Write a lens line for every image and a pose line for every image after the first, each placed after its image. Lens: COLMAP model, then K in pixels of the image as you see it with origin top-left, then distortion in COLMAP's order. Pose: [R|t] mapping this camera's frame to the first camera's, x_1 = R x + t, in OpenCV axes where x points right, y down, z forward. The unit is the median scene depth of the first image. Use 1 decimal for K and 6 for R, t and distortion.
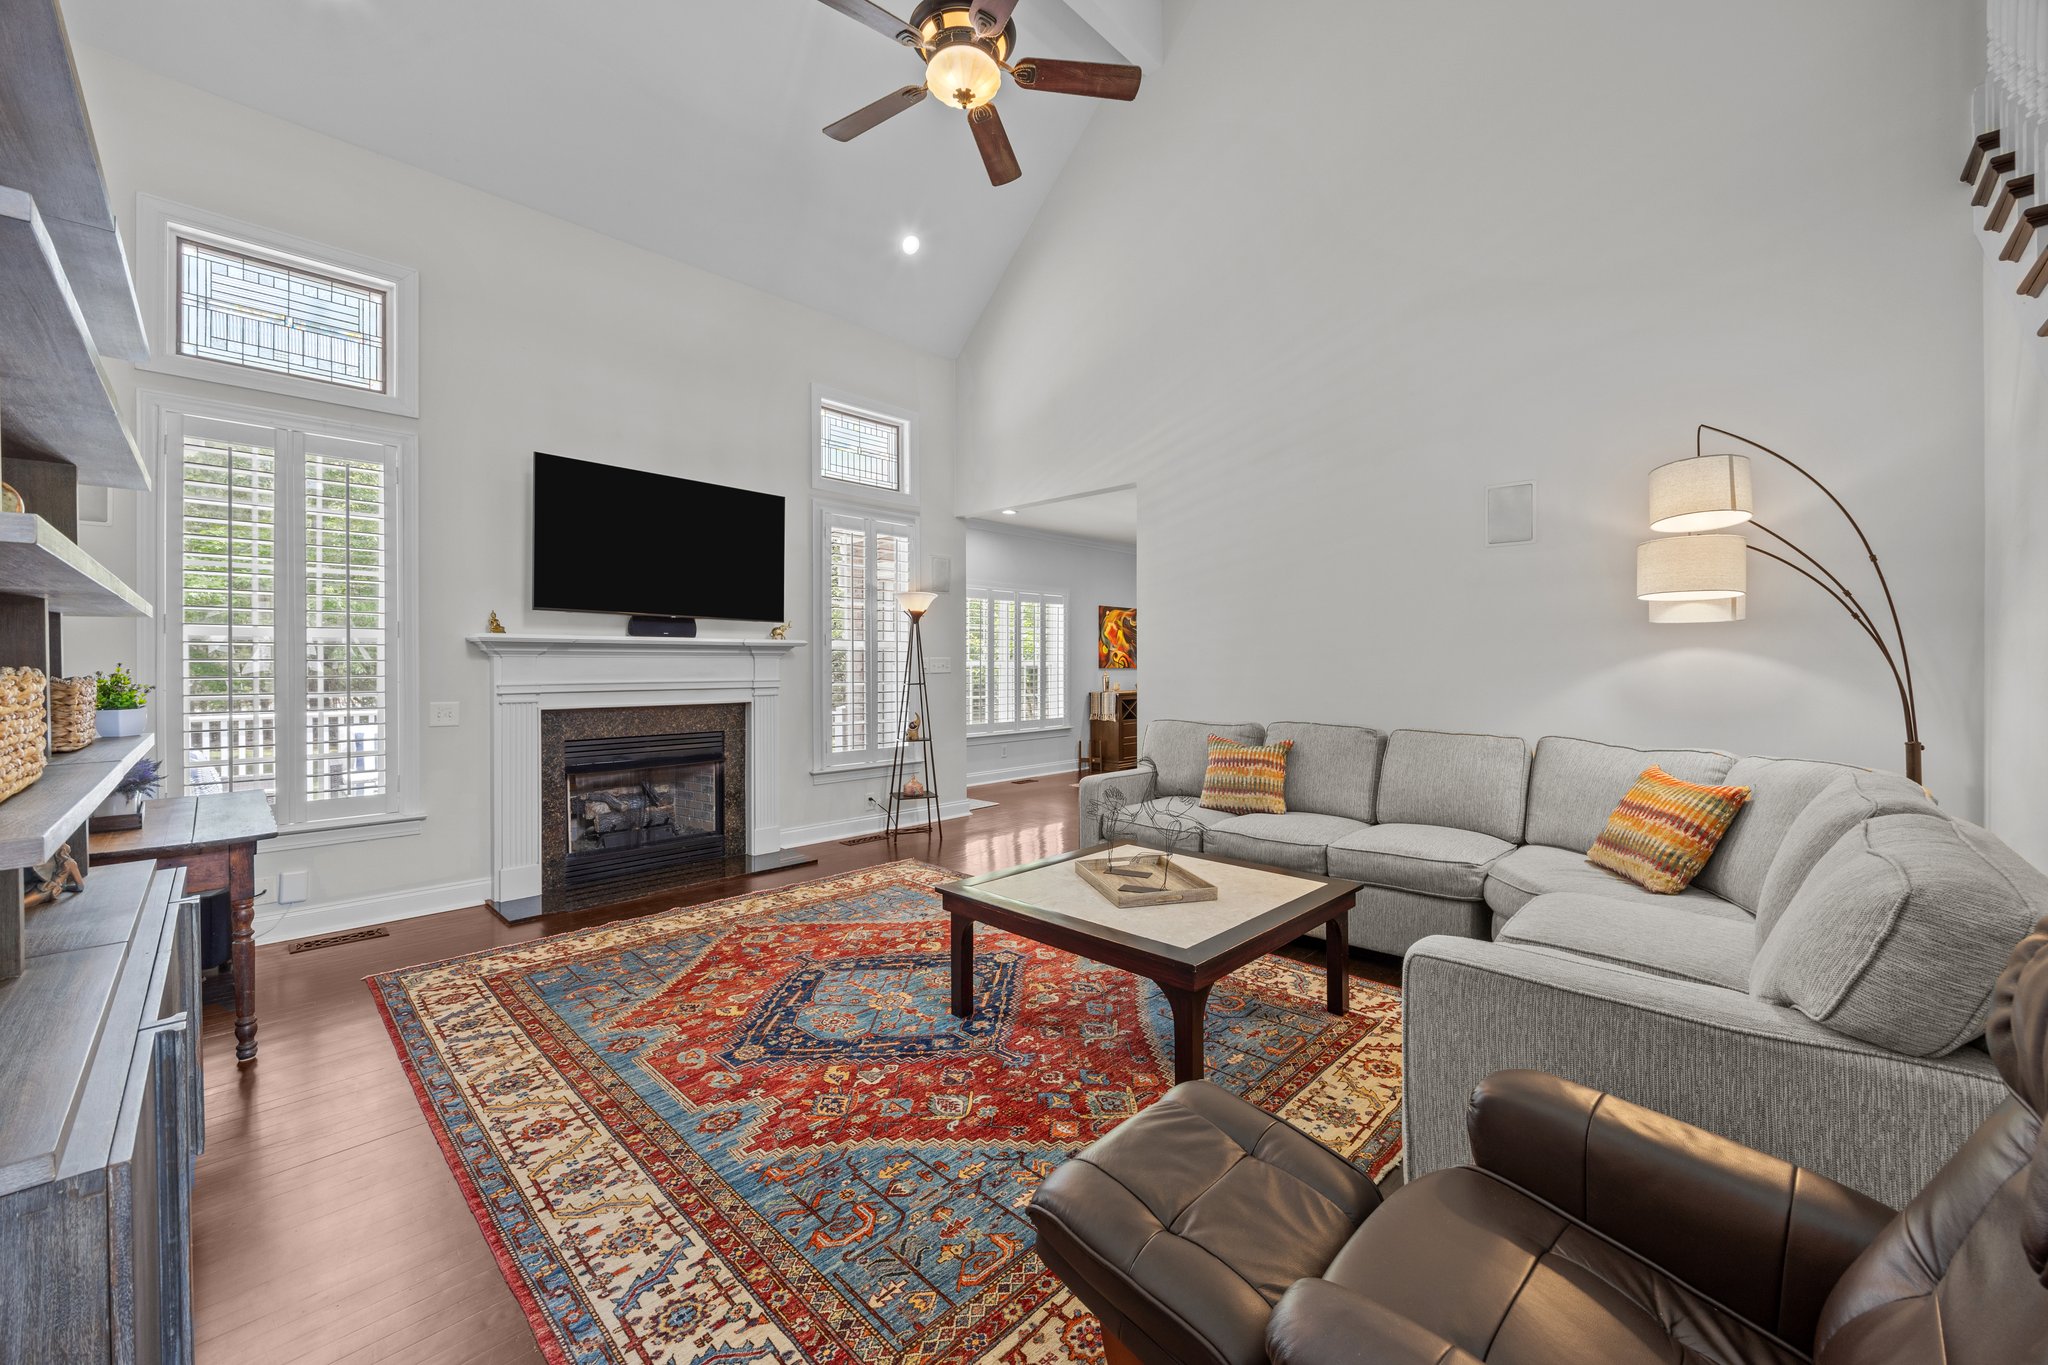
lens RADIAL K [[790.2, 0, 1035.5], [0, 790.2, 678.4], [0, 0, 1]] dist [0.002277, 0.000118]
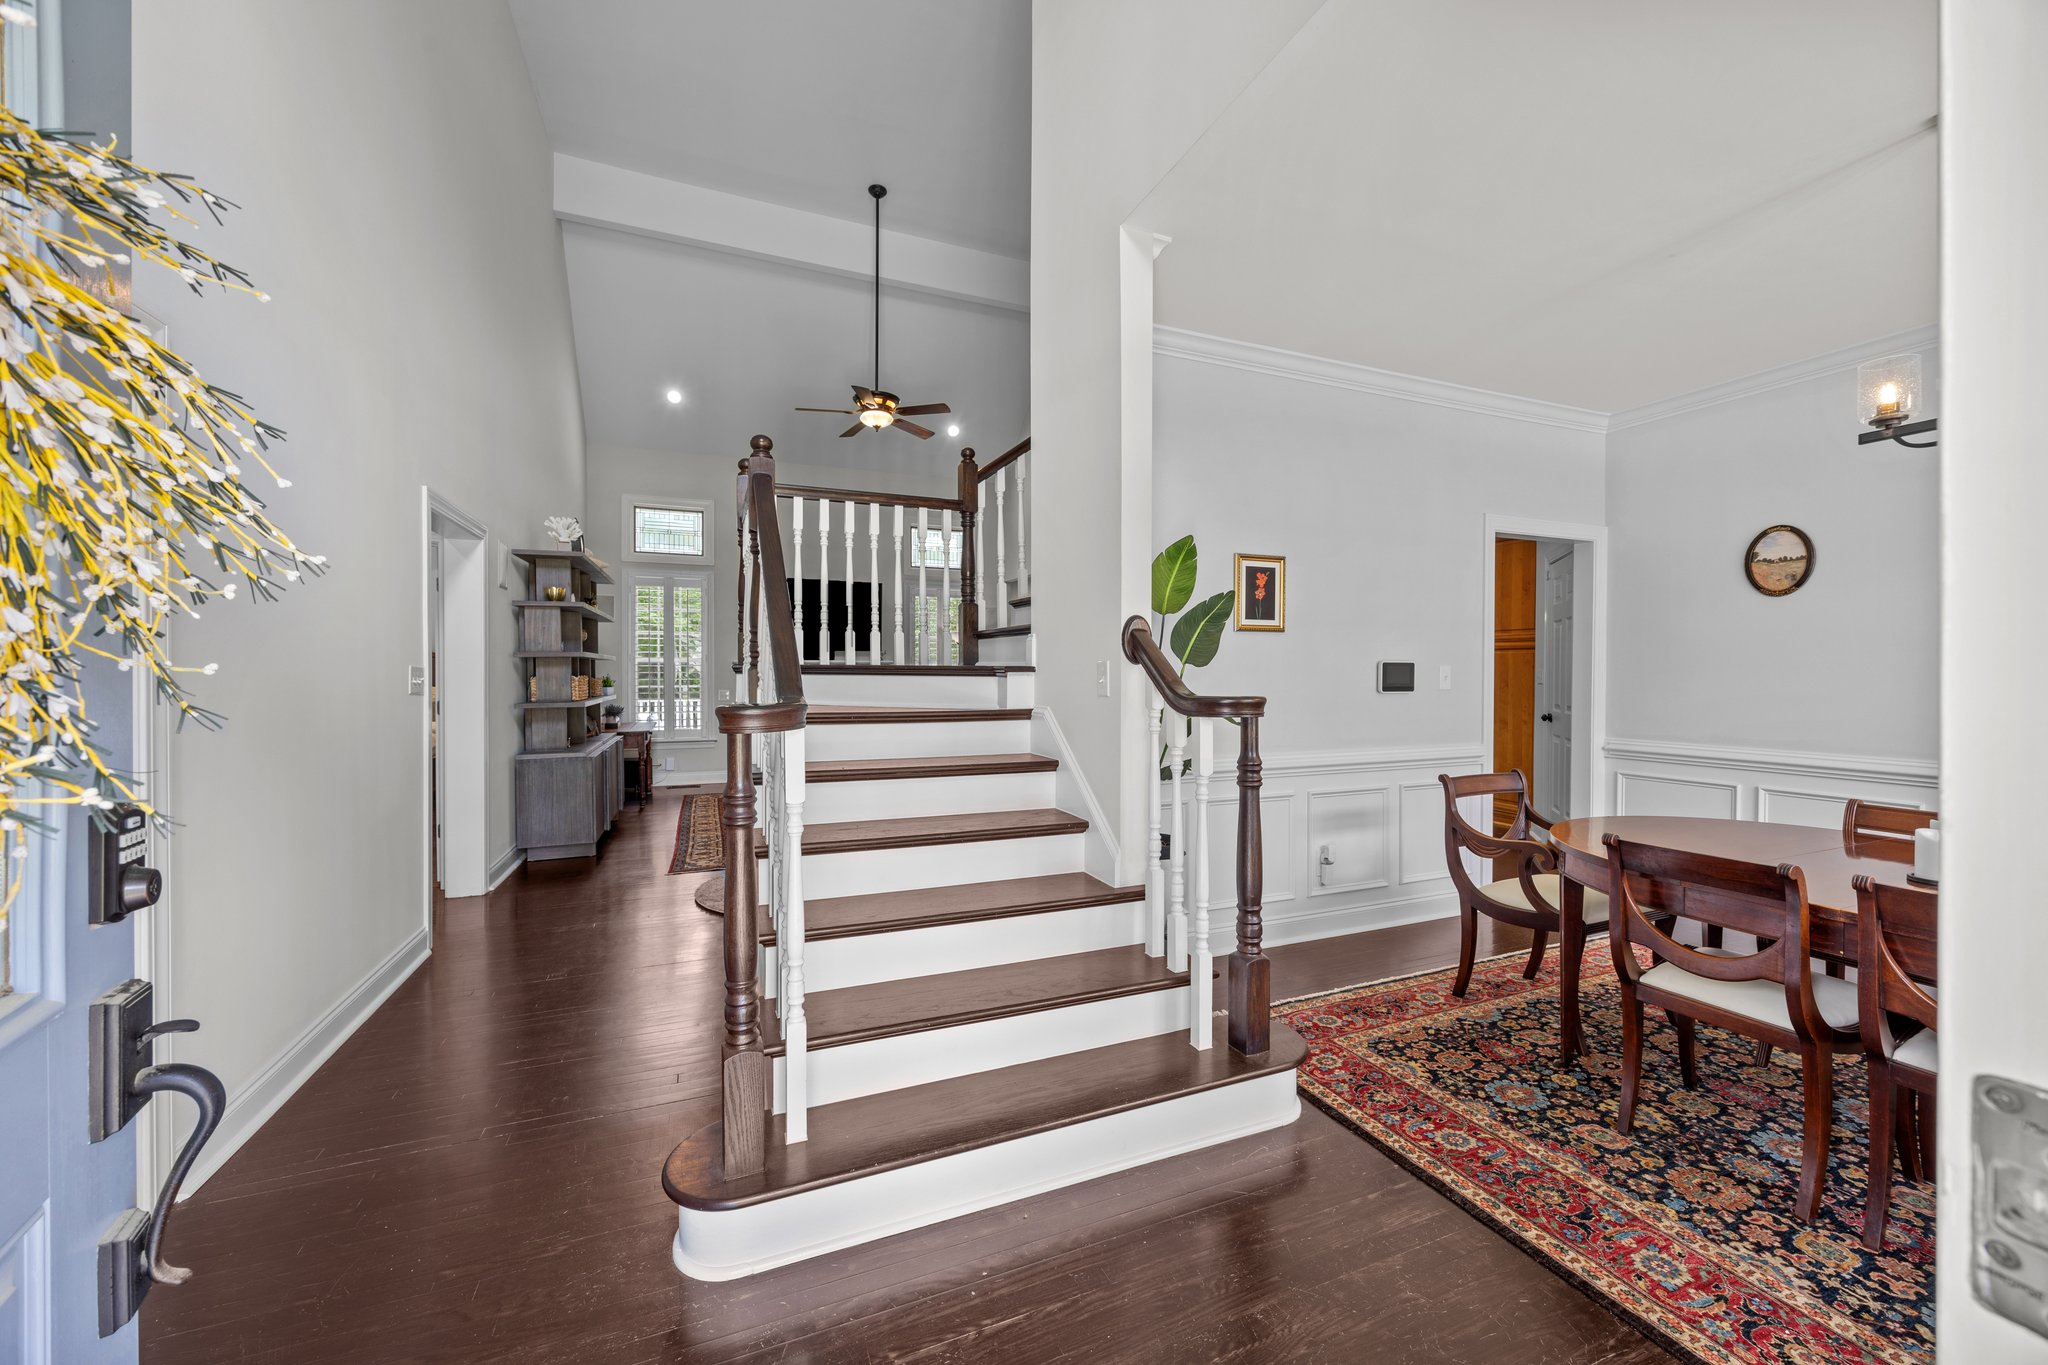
lens RADIAL K [[790.2, 0, 1019.9], [0, 790.2, 678.4], [0, 0, 1]] dist [0.002277, 0.000118]
pose [[0.915755, -0.000304, -0.401738, 1.086541], [-0.000877, 0.999996, -0.002756, 0.001976], [0.401737, 0.002877, 0.915750, -0.839646]]
